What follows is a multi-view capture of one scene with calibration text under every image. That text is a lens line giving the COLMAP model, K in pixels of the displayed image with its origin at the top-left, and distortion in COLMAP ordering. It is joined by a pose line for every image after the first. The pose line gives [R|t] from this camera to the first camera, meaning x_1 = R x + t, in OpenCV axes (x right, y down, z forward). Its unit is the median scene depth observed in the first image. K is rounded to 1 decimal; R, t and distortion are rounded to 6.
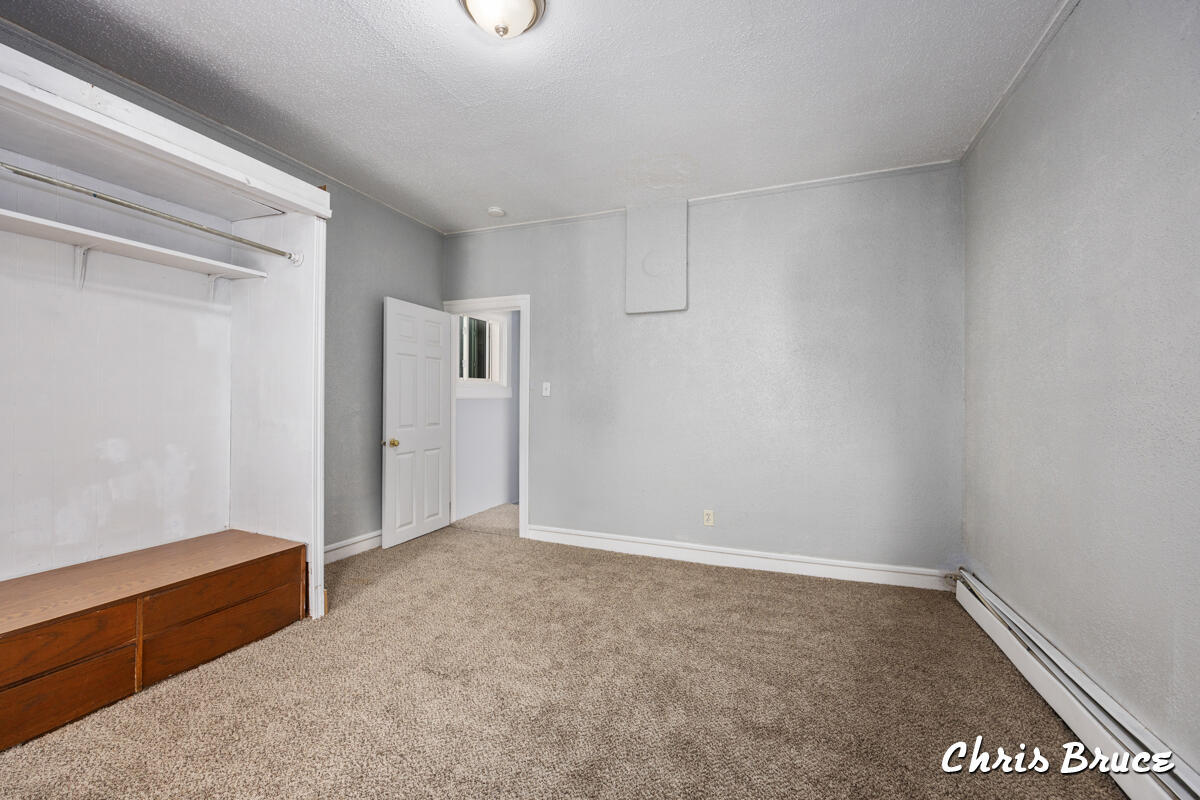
lens RADIAL K [[494.0, 0, 597.0], [0, 494.0, 396.3], [0, 0, 1]] dist [0.010931, 0.000246]
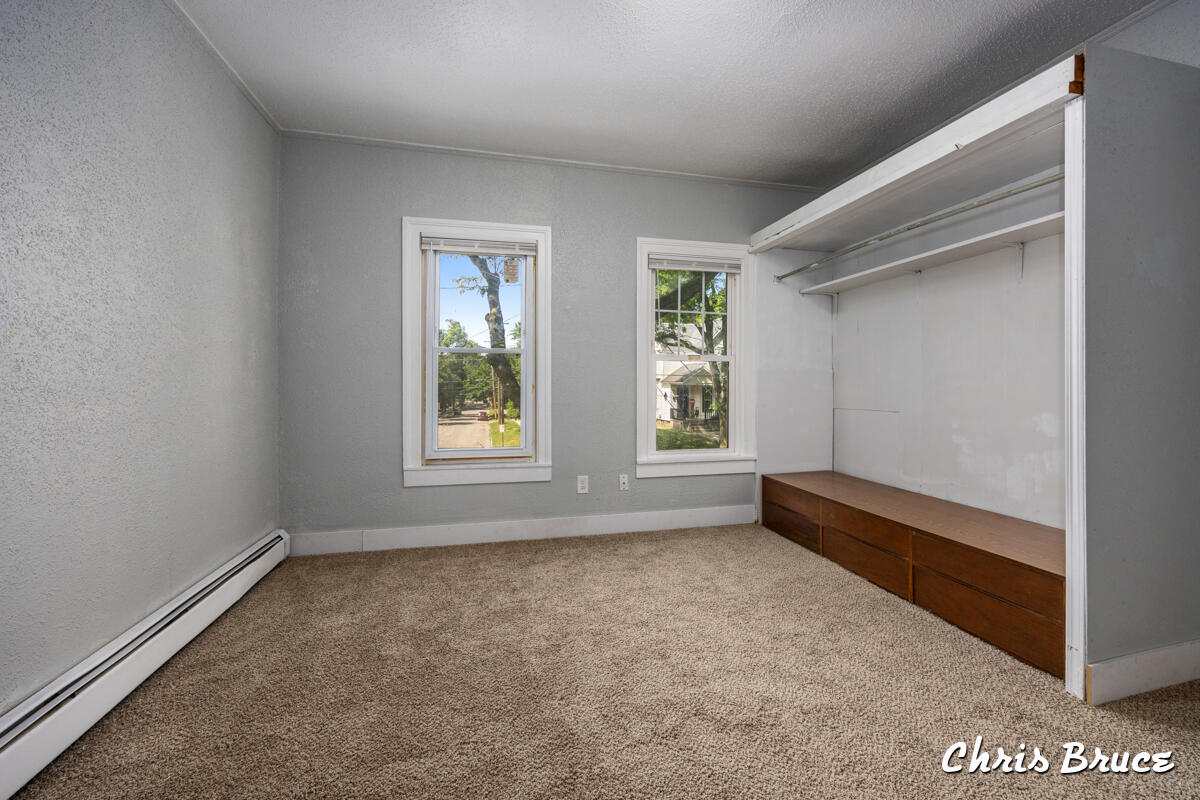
lens RADIAL K [[494.0, 0, 601.6], [0, 494.0, 395.1], [0, 0, 1]] dist [0.010931, 0.000246]
pose [[-0.821216, 0.015018, -0.570420, 0.442793], [0.012497, 0.999887, 0.008335, 0.028784], [0.570481, -0.000284, -0.821311, 1.499136]]
